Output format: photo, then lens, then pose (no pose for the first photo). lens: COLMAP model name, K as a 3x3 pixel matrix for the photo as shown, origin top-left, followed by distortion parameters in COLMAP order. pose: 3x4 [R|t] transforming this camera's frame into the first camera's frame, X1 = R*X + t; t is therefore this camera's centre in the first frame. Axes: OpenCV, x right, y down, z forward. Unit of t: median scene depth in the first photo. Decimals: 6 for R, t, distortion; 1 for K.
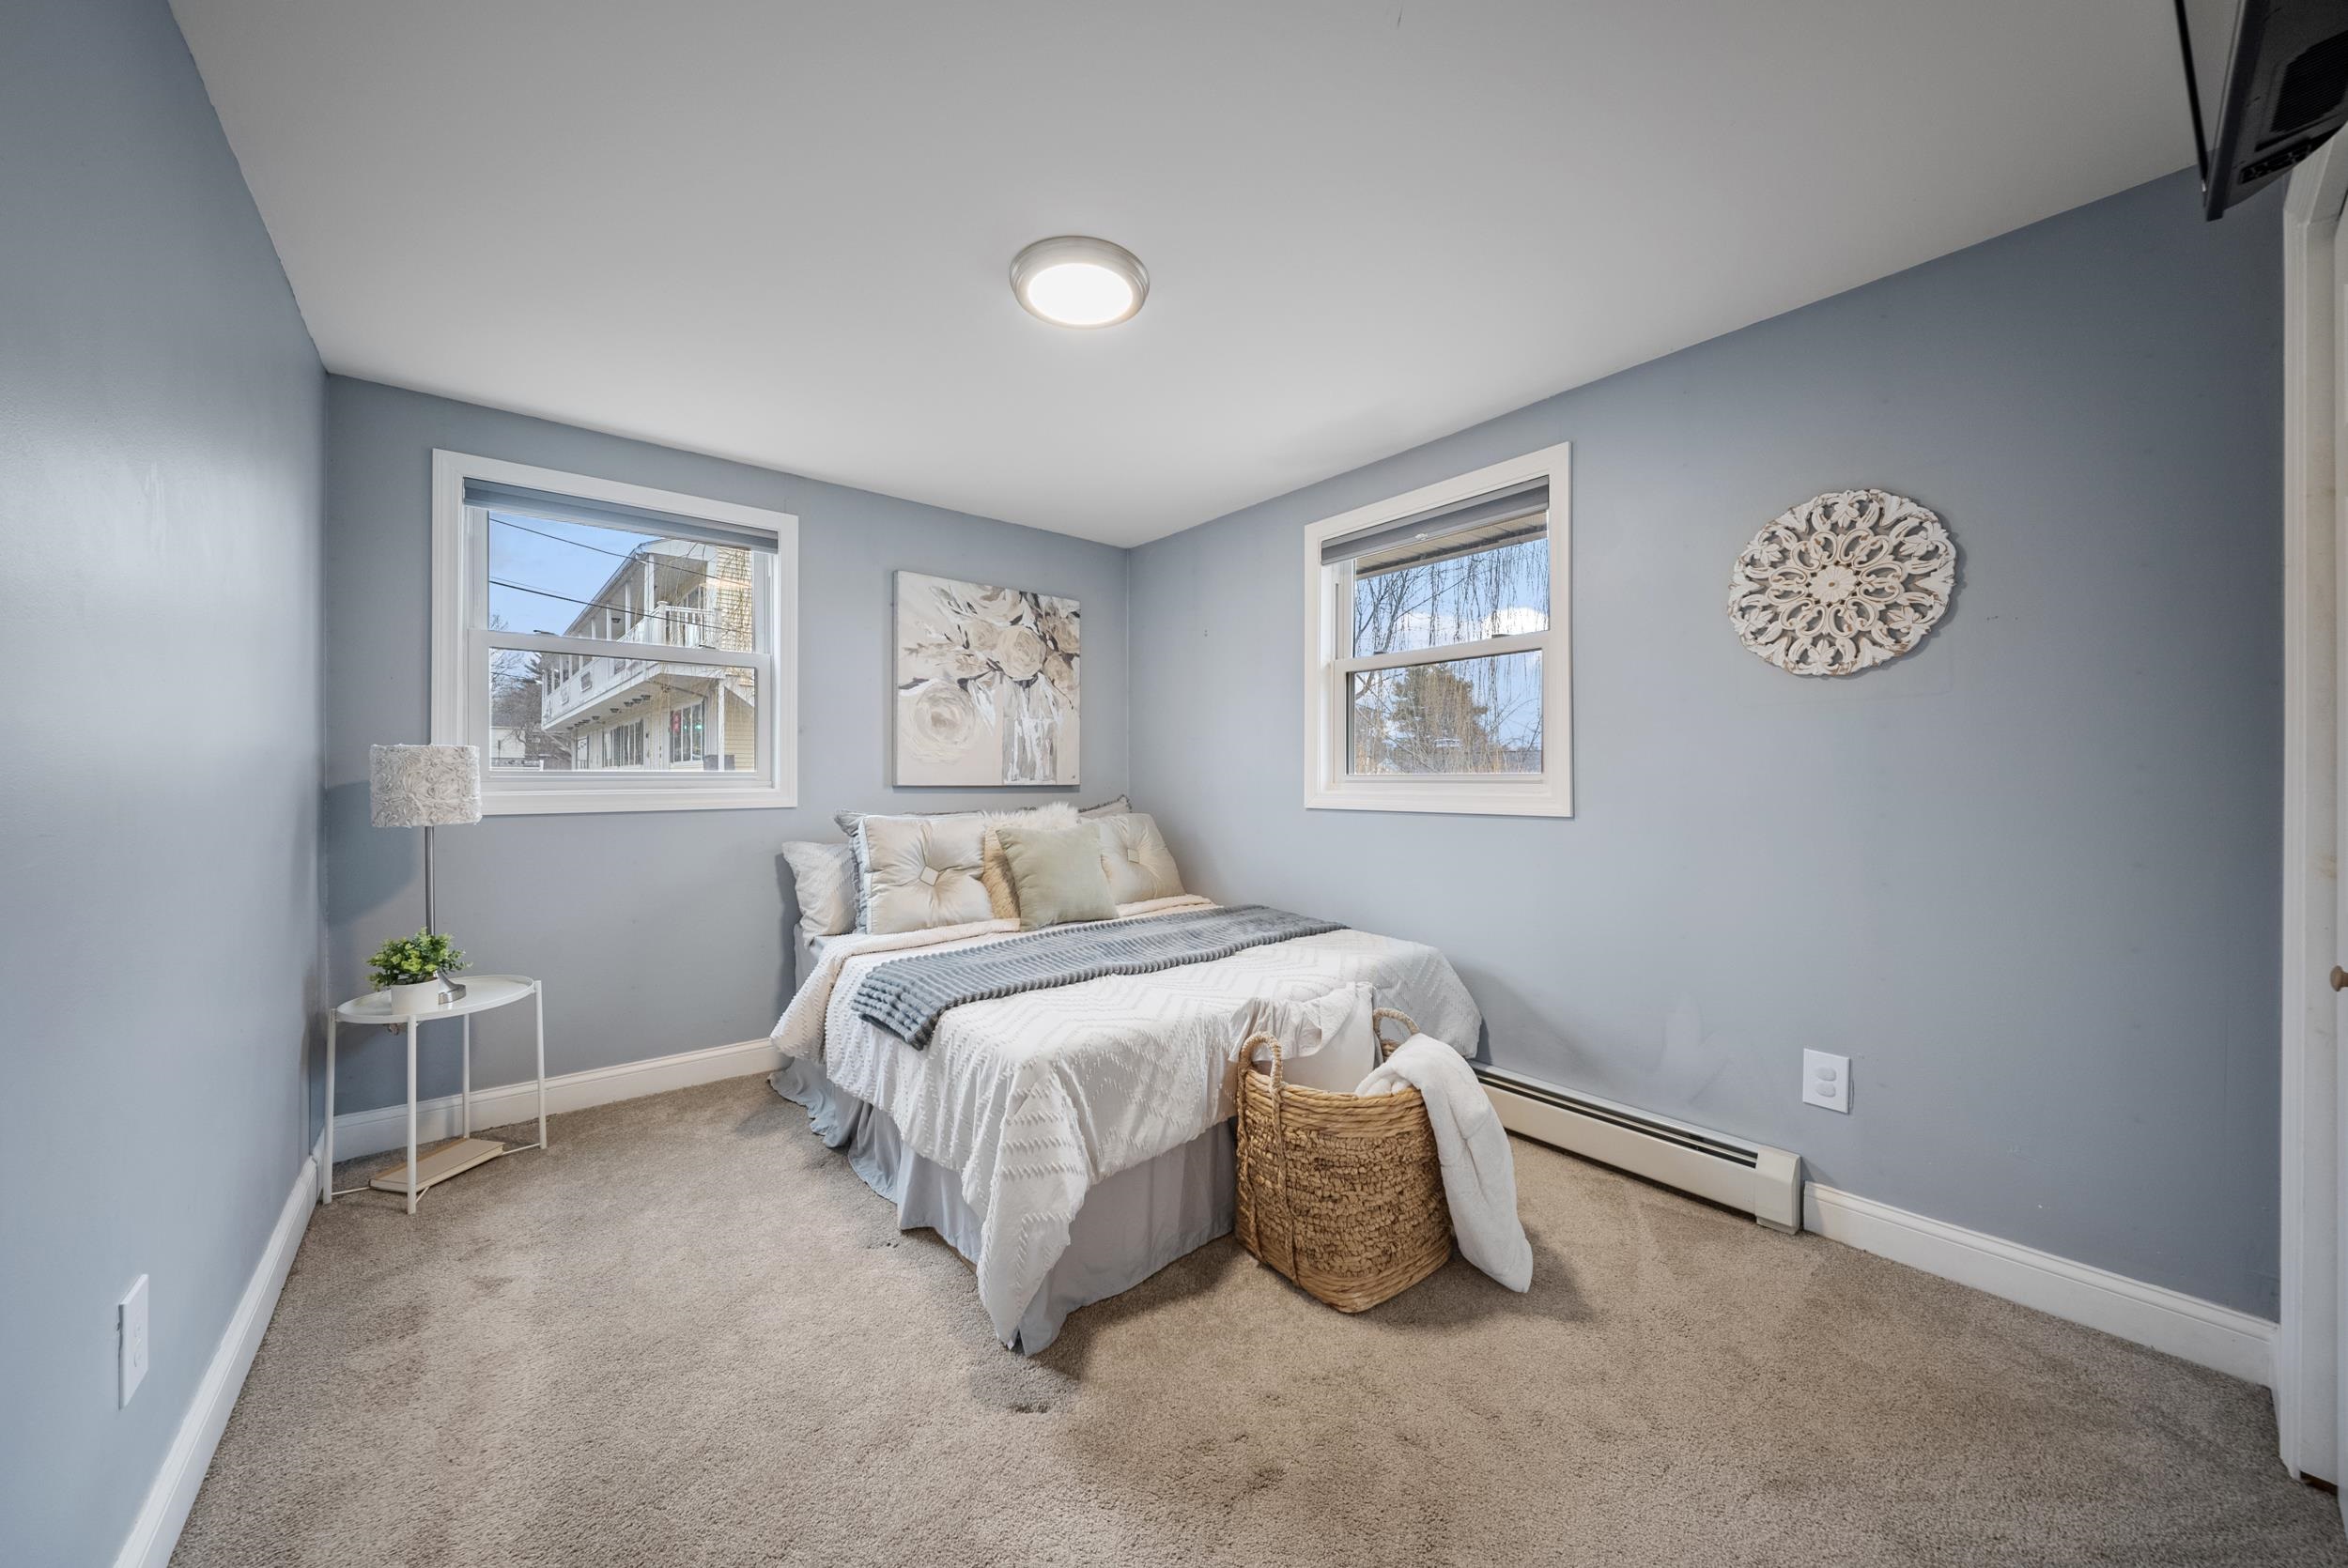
lens RADIAL K [[814.1, 0, 1176.8], [0, 814.1, 779.2], [0, 0, 1]] dist [0.000626, -0.000014]
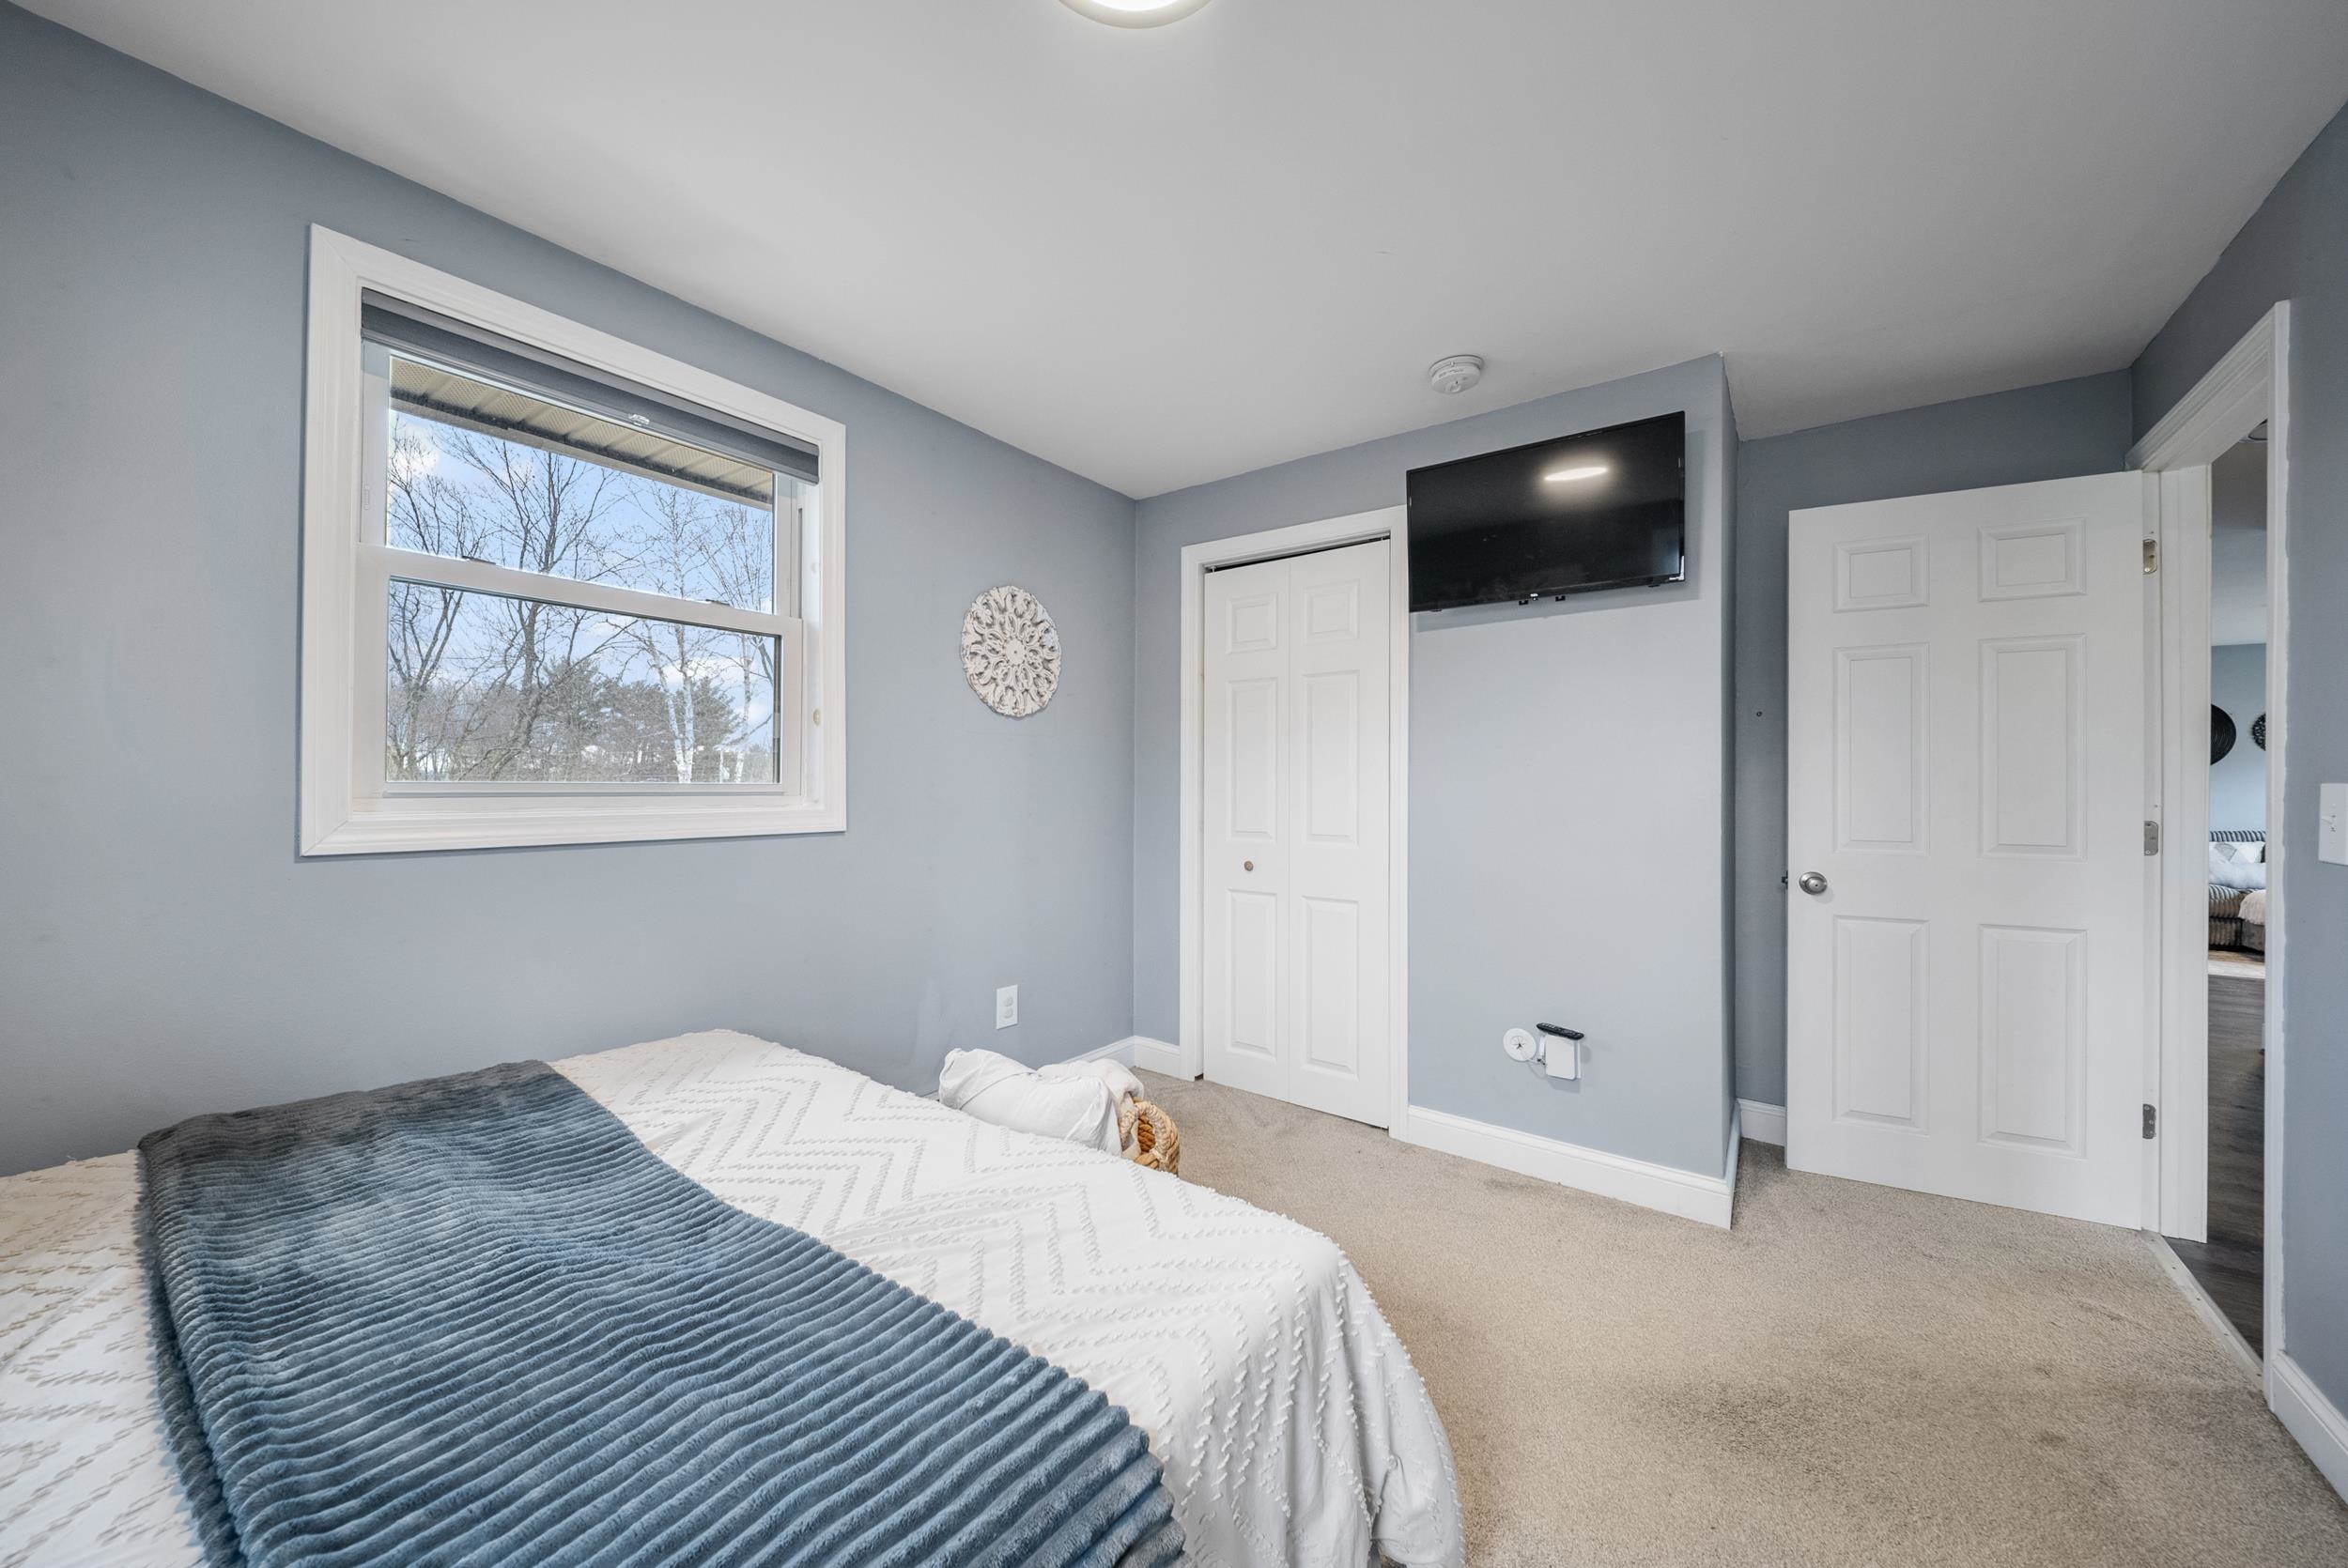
lens RADIAL K [[814.1, 0, 1175.8], [0, 814.1, 785.4], [0, 0, 1]] dist [0.000626, -0.000014]
pose [[-0.228921, 0.007262, 0.973418, -0.627133], [0.001705, 0.999974, -0.007059, 0.002738], [-0.973444, 0.000044, -0.228927, 1.046143]]
